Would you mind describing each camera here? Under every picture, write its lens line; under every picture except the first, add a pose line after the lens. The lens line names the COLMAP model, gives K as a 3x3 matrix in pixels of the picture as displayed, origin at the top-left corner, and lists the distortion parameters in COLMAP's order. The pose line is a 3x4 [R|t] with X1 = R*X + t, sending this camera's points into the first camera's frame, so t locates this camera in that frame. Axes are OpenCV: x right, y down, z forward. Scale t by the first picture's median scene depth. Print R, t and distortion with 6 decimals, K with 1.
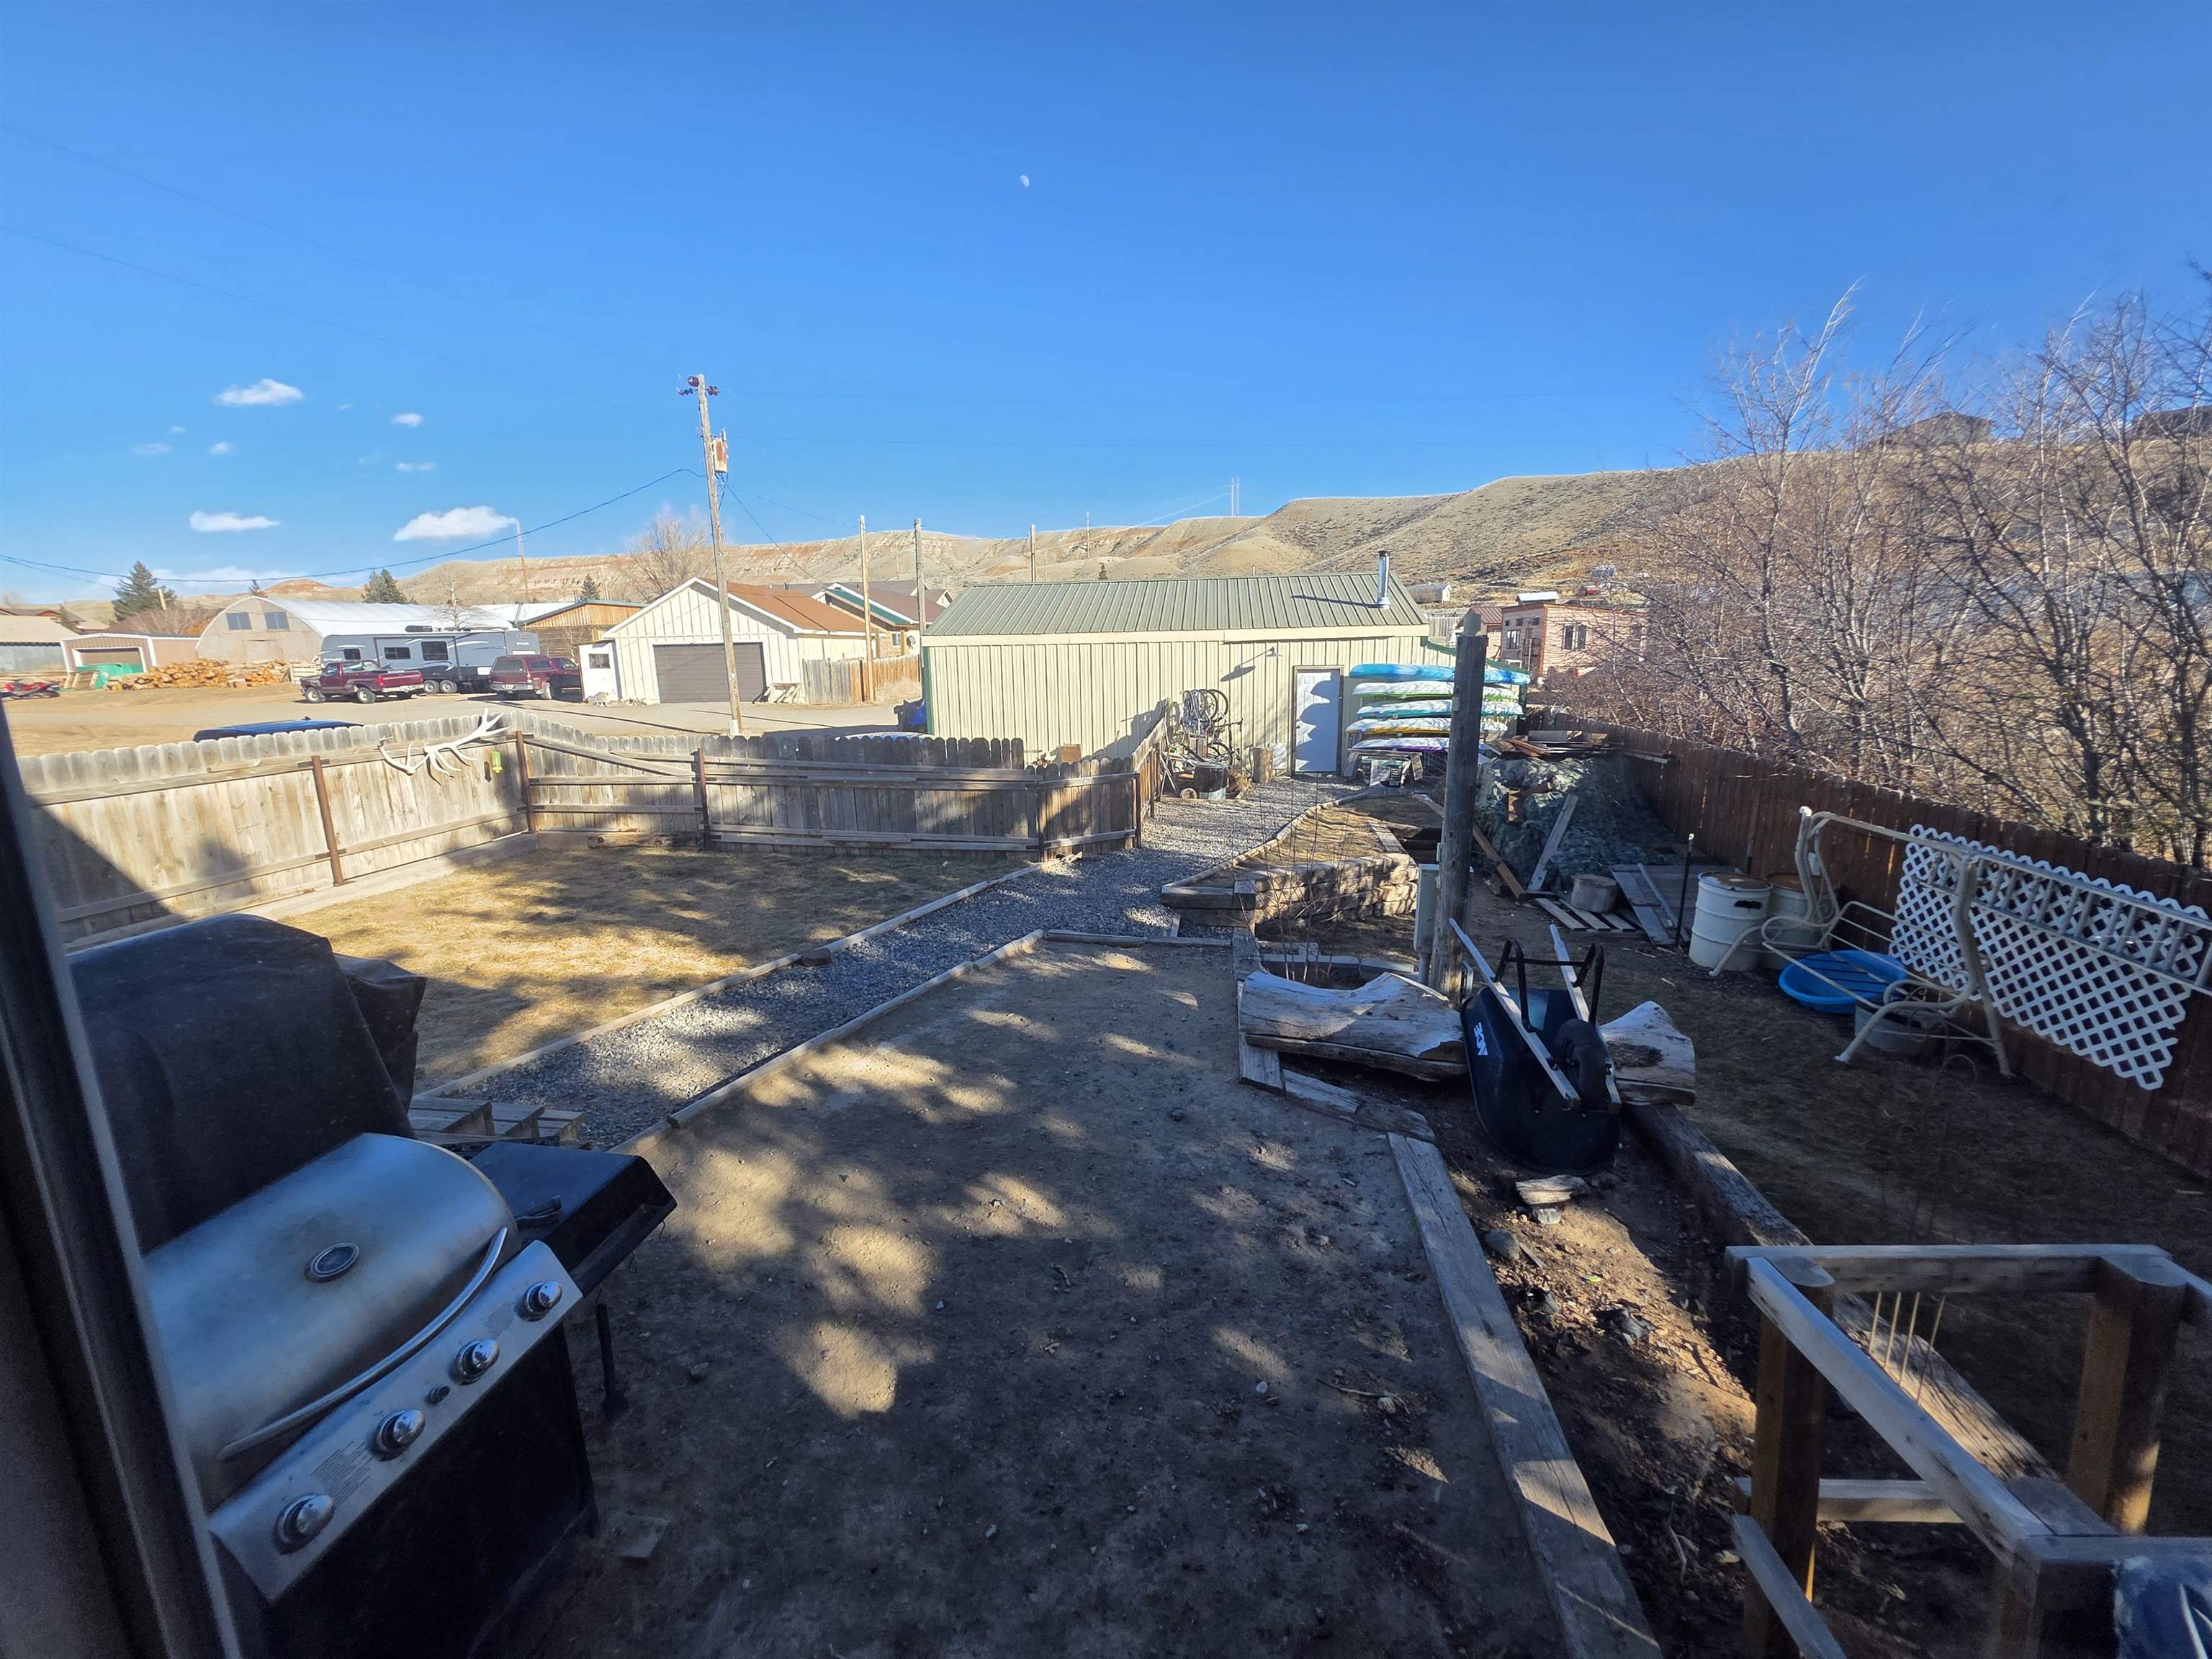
lens RADIAL K [[892.3, 0, 1106.0], [0, 892.3, 829.5], [0, 0, 1]] dist [0.001038, 0.000086]
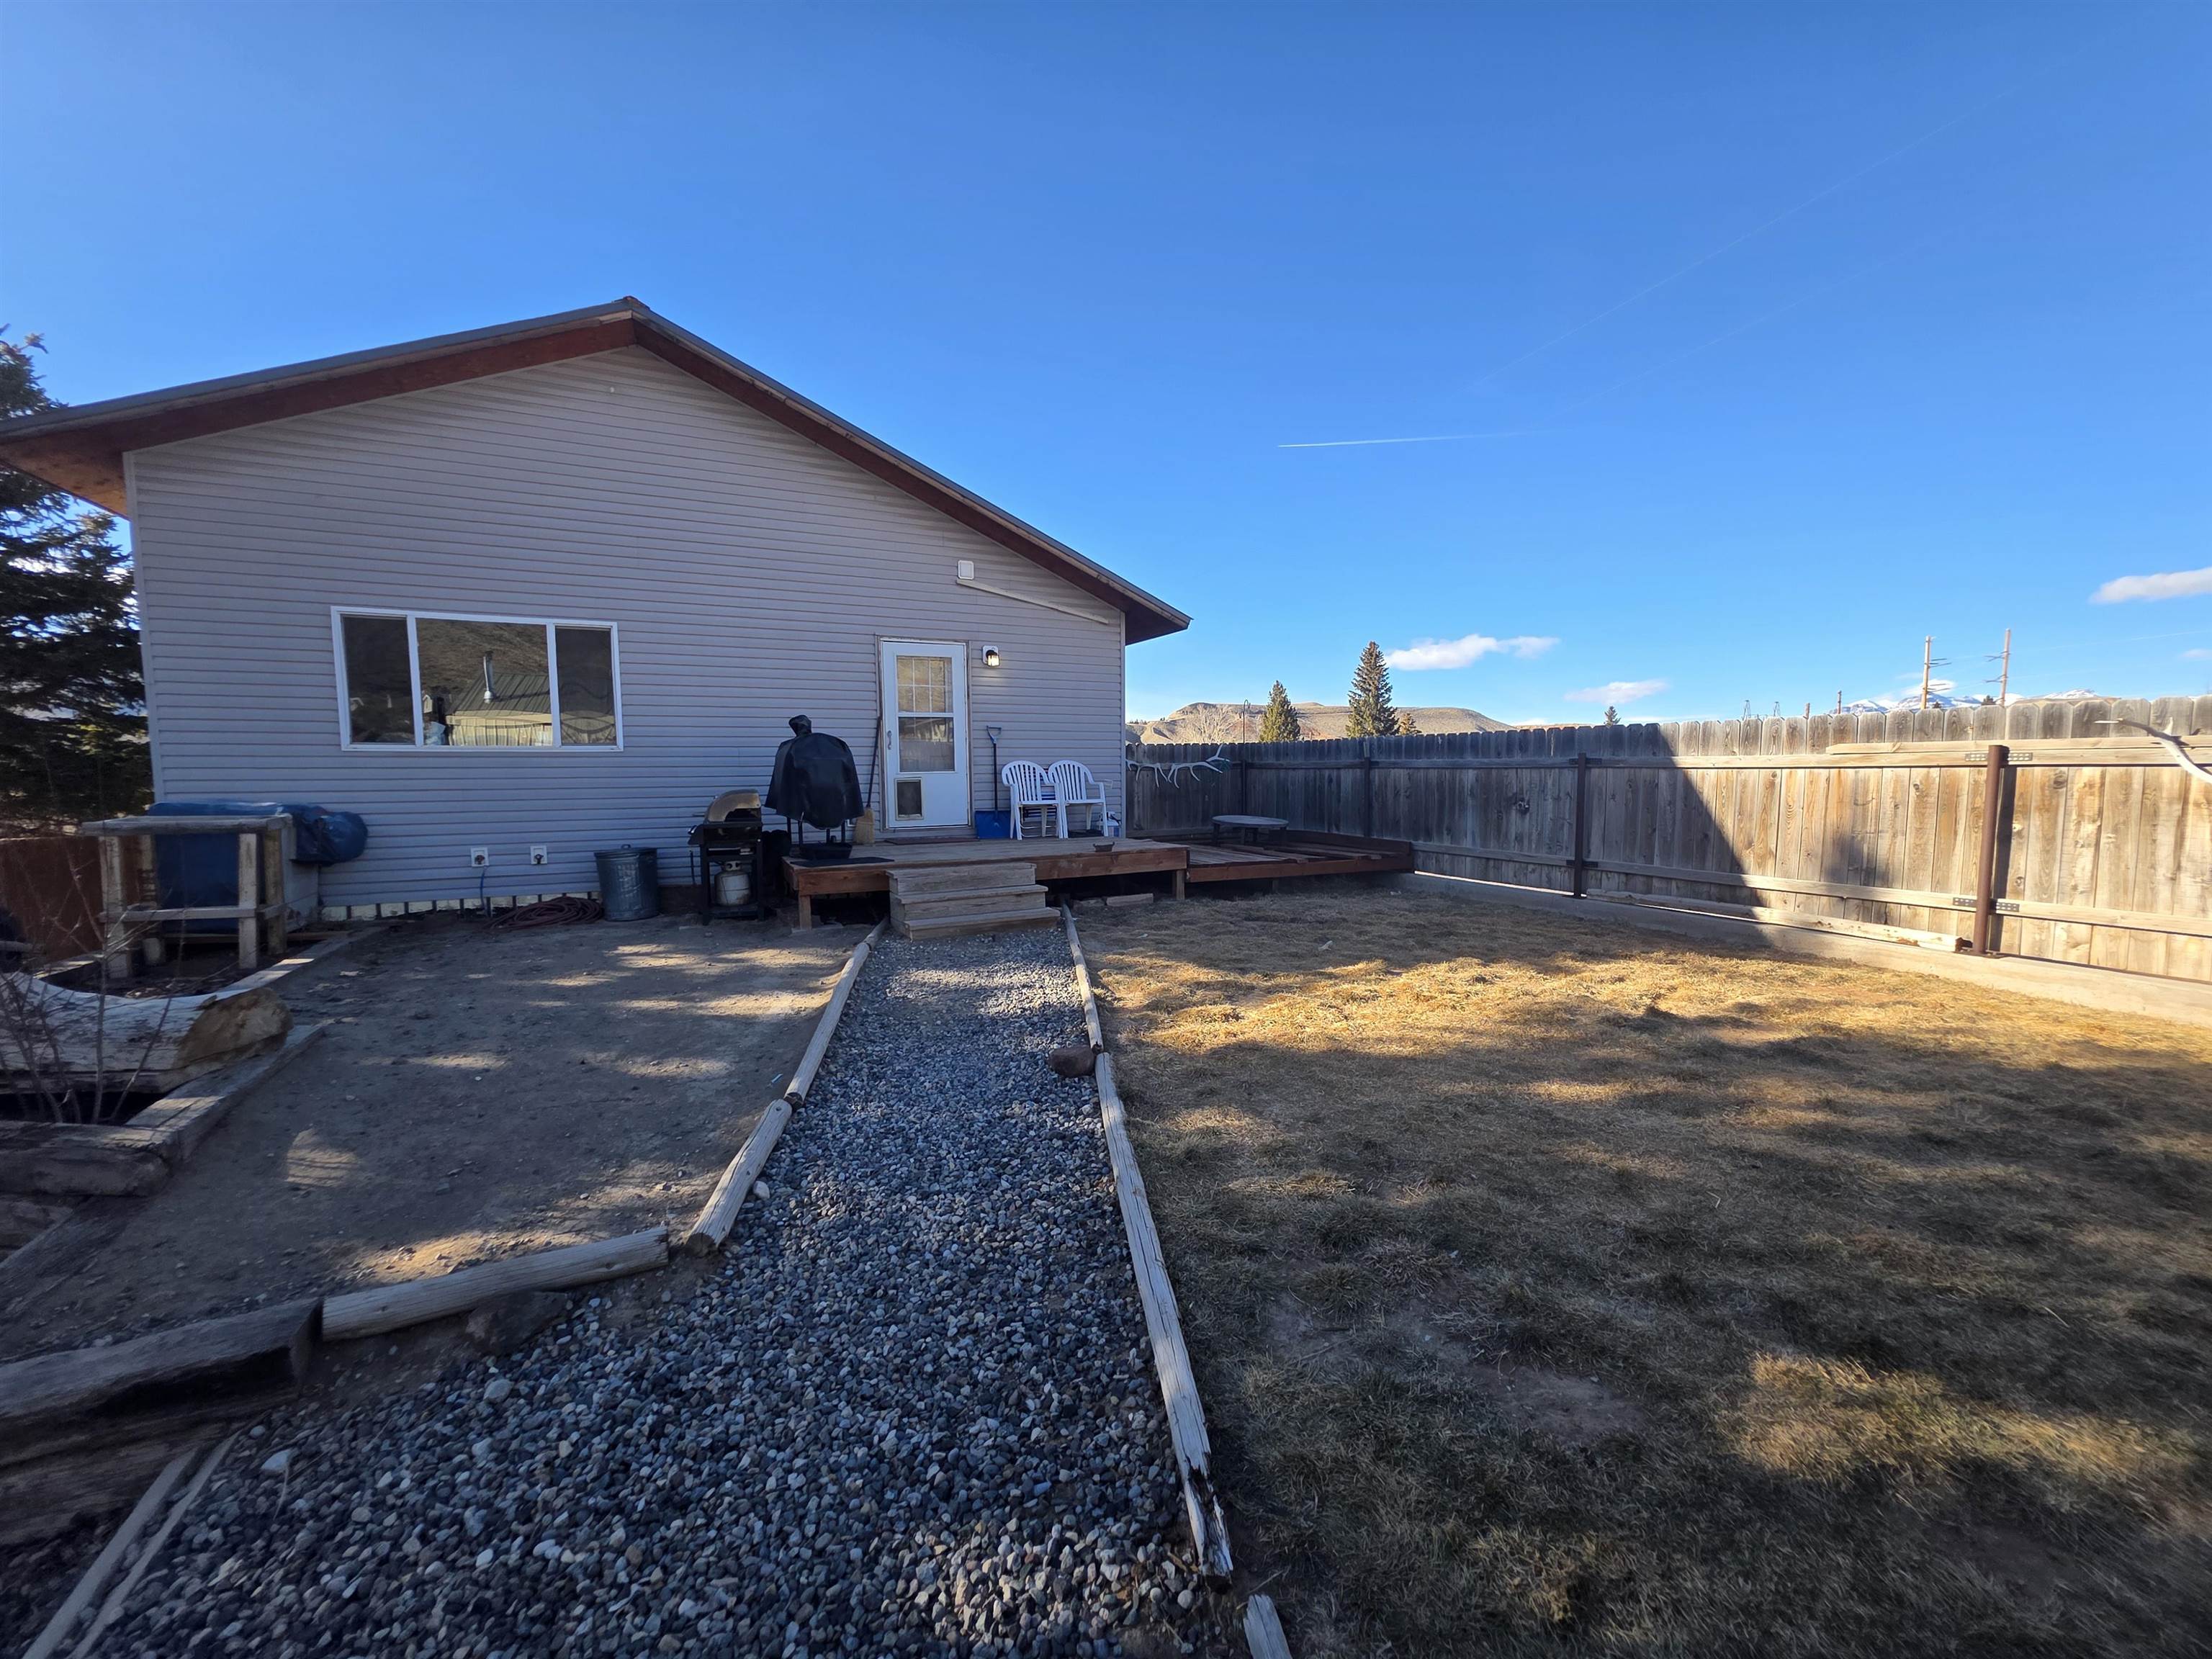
lens RADIAL K [[892.3, 0, 1106.0], [0, 892.3, 829.5], [0, 0, 1]] dist [0.001038, 0.000086]
pose [[-0.846779, 0.054244, -0.529171, -0.029939], [-0.090243, 0.965718, 0.243401, -0.116081], [0.524233, 0.253861, -0.812855, 1.151687]]
